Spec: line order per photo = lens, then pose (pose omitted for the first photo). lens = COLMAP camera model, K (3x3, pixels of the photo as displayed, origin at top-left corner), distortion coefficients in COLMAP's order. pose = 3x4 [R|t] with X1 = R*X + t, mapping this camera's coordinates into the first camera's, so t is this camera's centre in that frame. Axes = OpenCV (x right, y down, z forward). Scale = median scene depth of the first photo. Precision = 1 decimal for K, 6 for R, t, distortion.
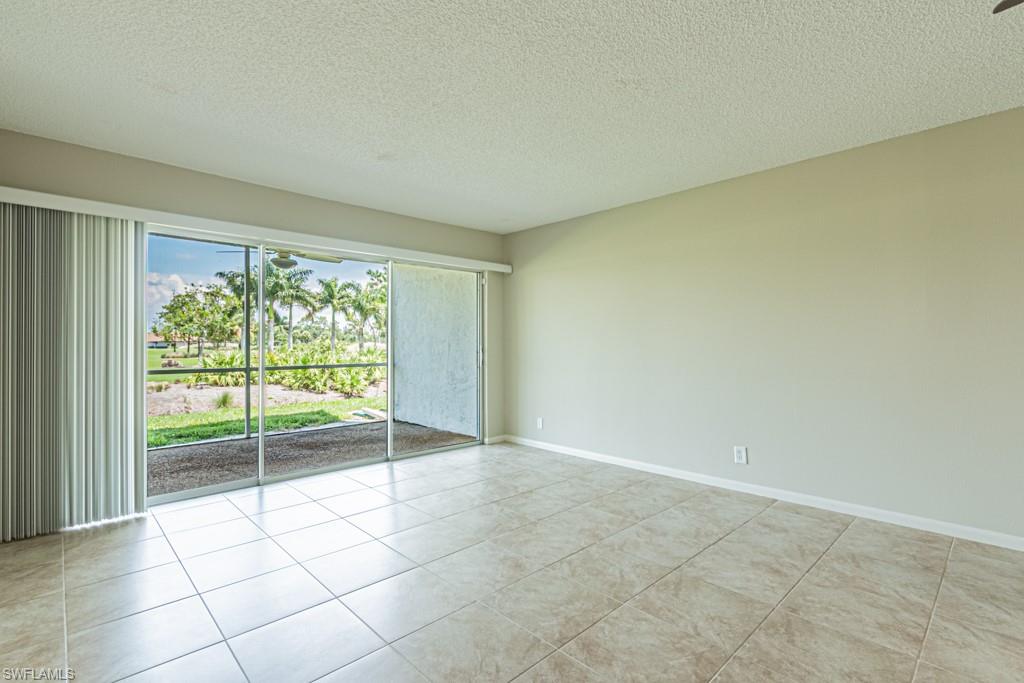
lens RADIAL K [[478.5, 0, 473.3], [0, 478.5, 339.7], [0, 0, 1]] dist [0.002289, 0.000053]
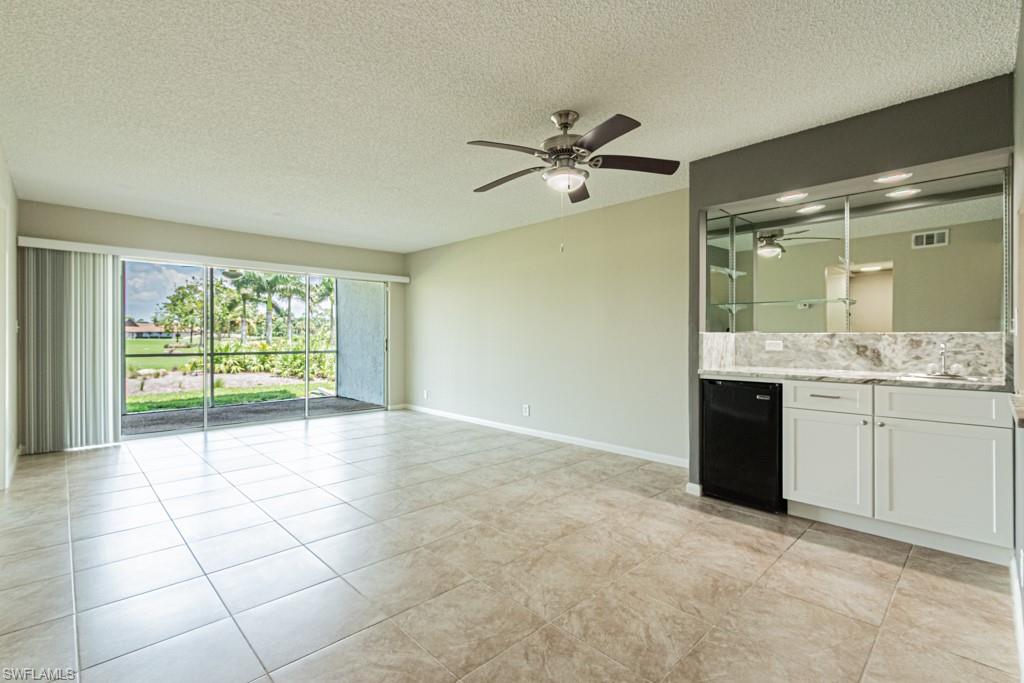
lens RADIAL K [[463.8, 0, 490.4], [0, 463.8, 338.6], [0, 0, 1]] dist [0.000962, 0.000054]
pose [[0.999446, 0.005356, 0.032841, 0.266409], [-0.005841, 0.999875, 0.014696, -0.004171], [-0.032758, -0.014879, 0.999353, -0.310136]]
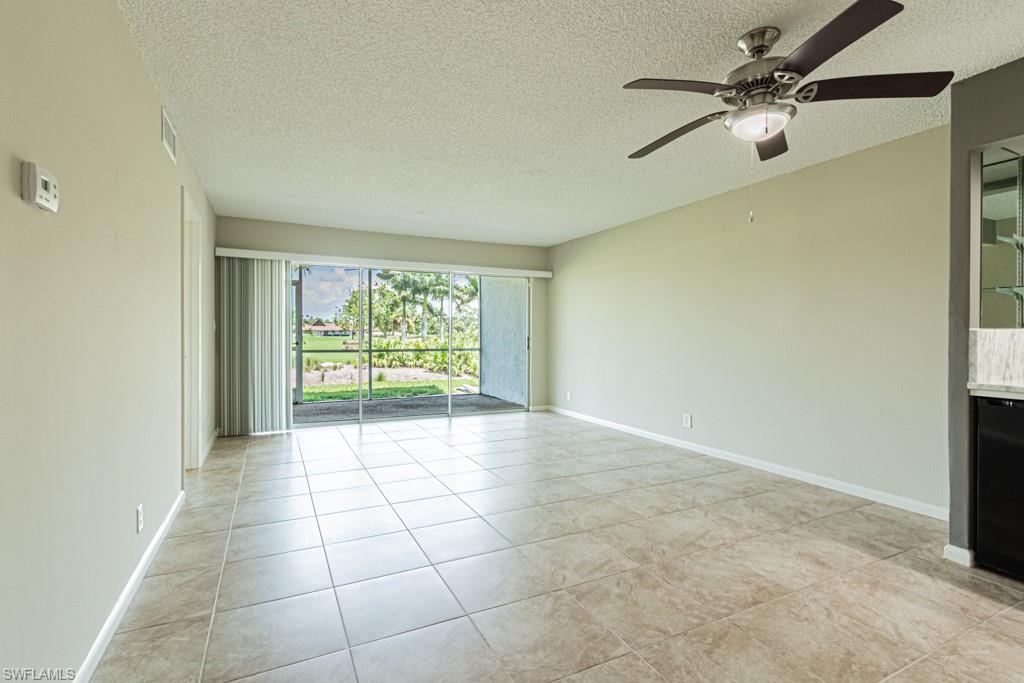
lens RADIAL K [[463.8, 0, 490.4], [0, 463.8, 338.6], [0, 0, 1]] dist [0.000962, 0.000054]
pose [[0.962743, 0.008537, -0.270283, 0.257732], [-0.003185, 0.999790, 0.020233, -0.002978], [0.270400, -0.018618, 0.962568, -0.231098]]
